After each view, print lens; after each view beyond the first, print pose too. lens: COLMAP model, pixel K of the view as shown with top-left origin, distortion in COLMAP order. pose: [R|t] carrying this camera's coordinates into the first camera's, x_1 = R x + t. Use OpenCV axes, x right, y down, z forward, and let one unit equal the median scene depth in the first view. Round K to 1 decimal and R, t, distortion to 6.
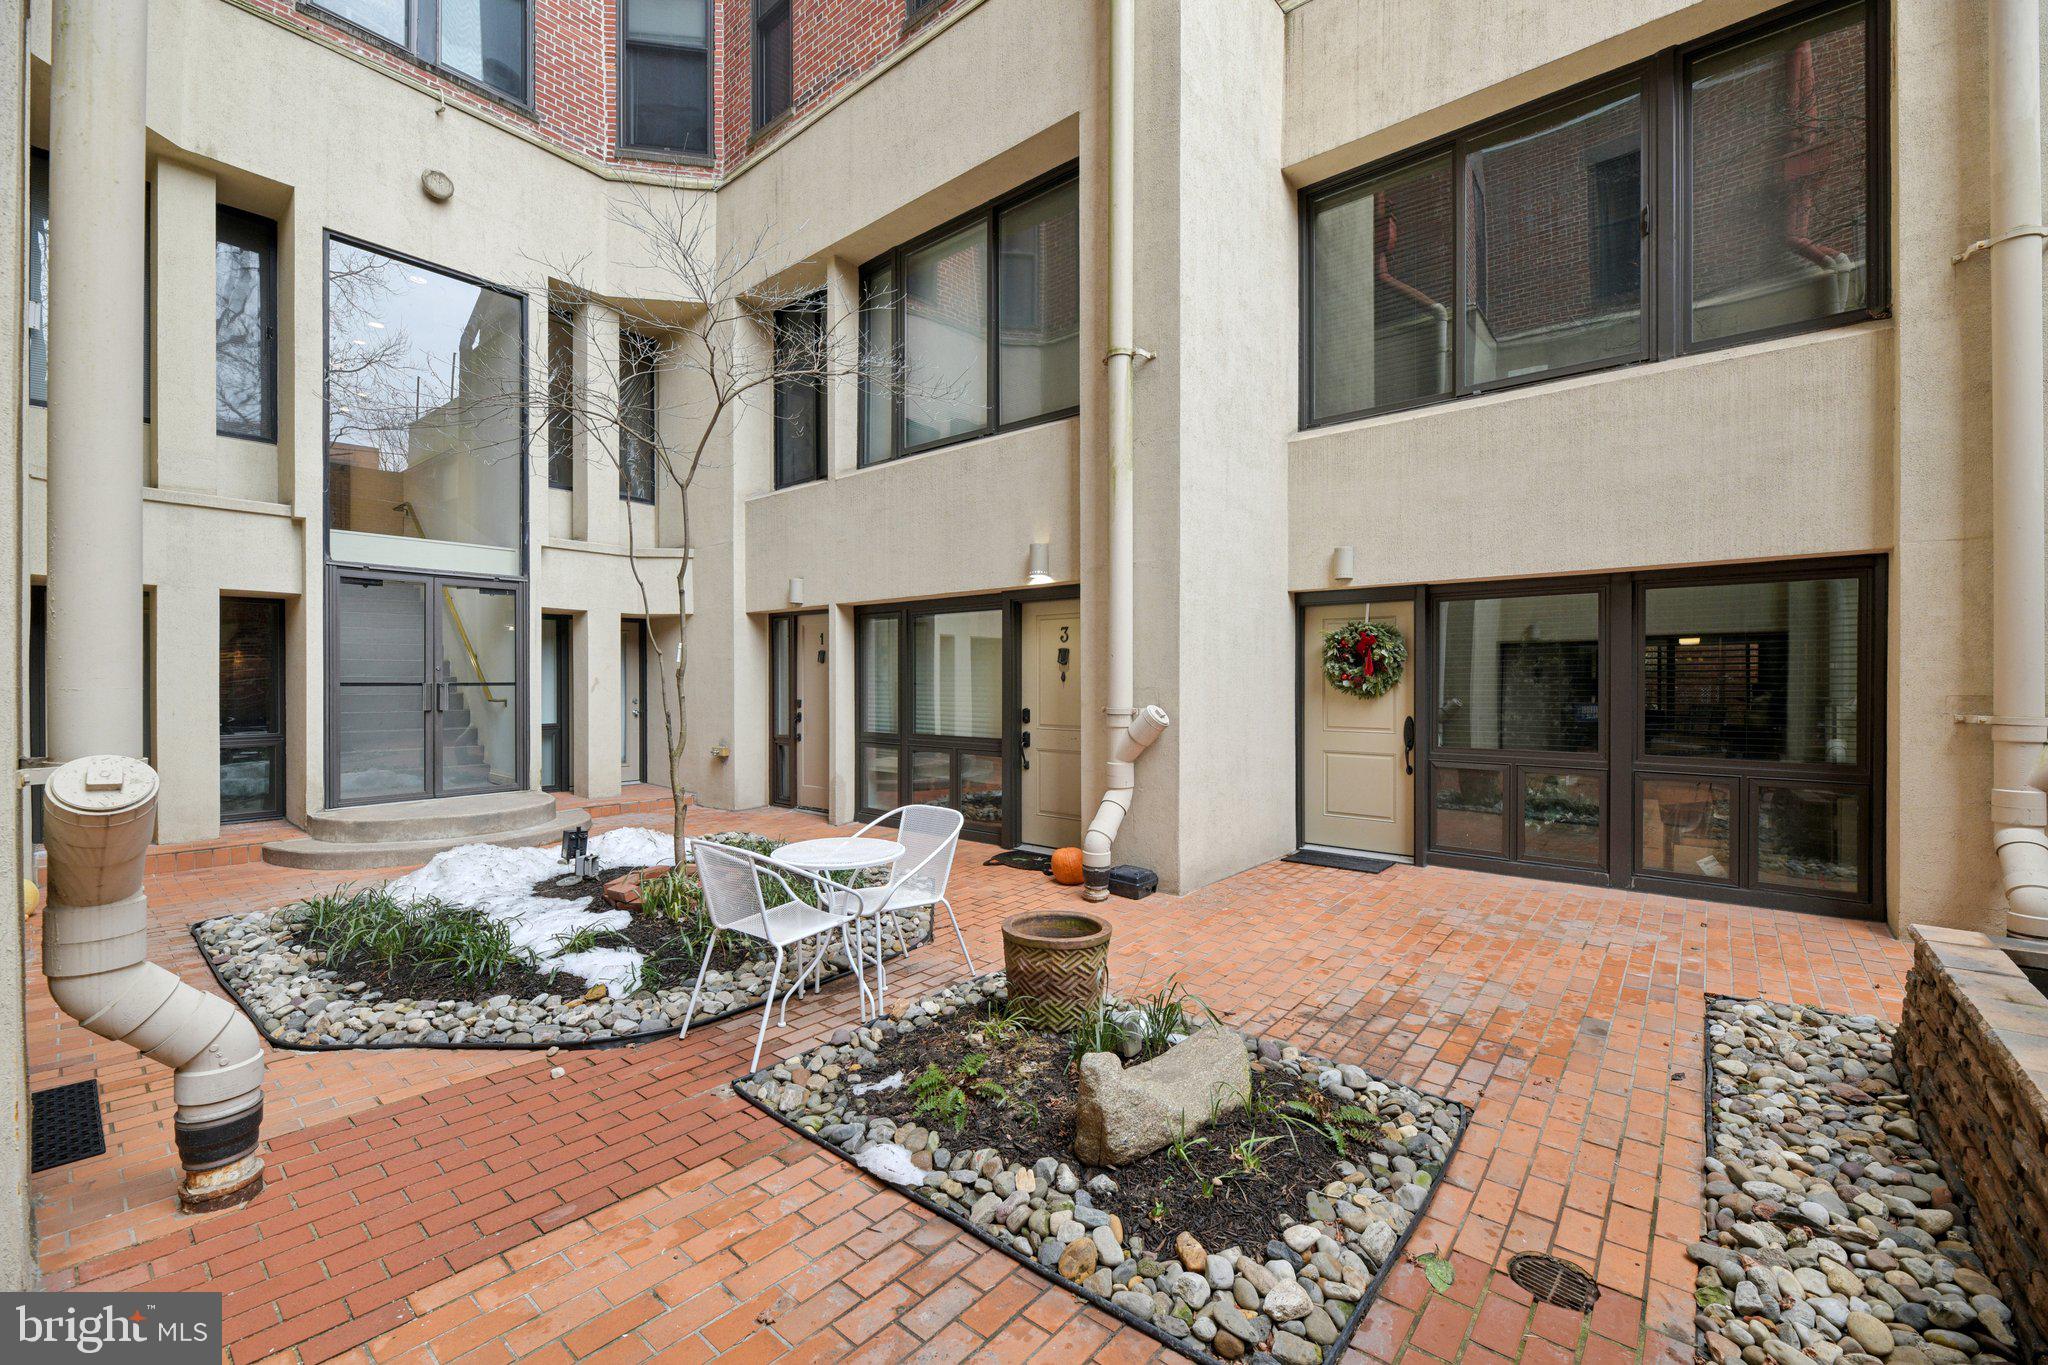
lens RADIAL K [[828.4, 0, 1045.6], [0, 828.4, 683.8], [0, 0, 1]] dist [-0.001446, -0.002265]
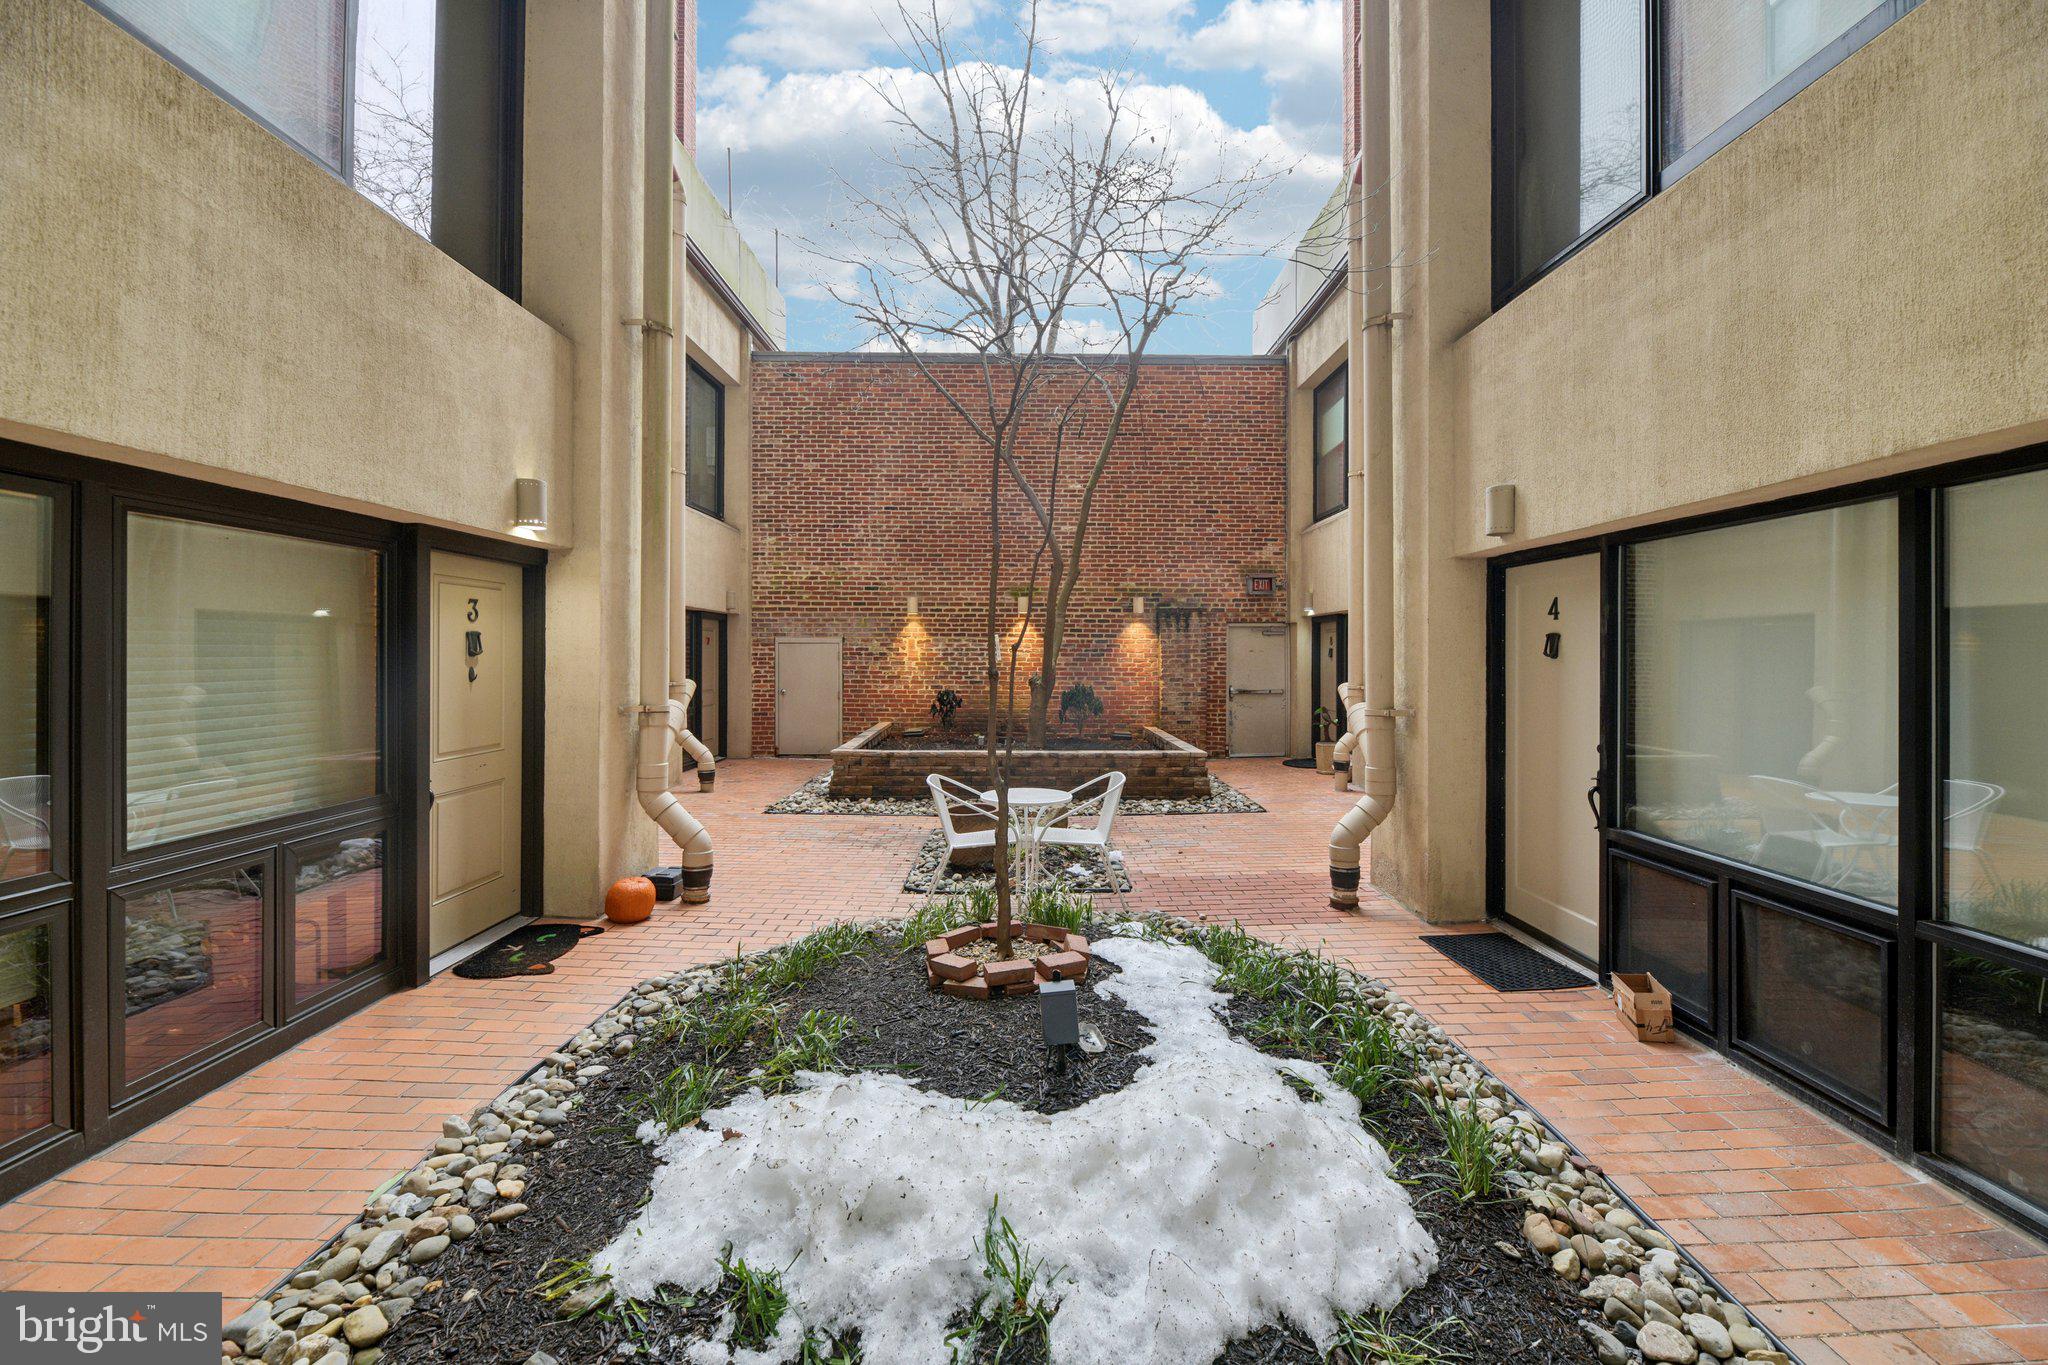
lens RADIAL K [[828.4, 0, 1037.2], [0, 828.4, 654.9], [0, 0, 1]] dist [-0.001446, -0.002265]
pose [[-0.632529, 0.001252, 0.774535, -0.748243], [0.002271, 0.999997, 0.000238, -0.022637], [-0.774533, 0.001910, -0.632531, 1.040929]]
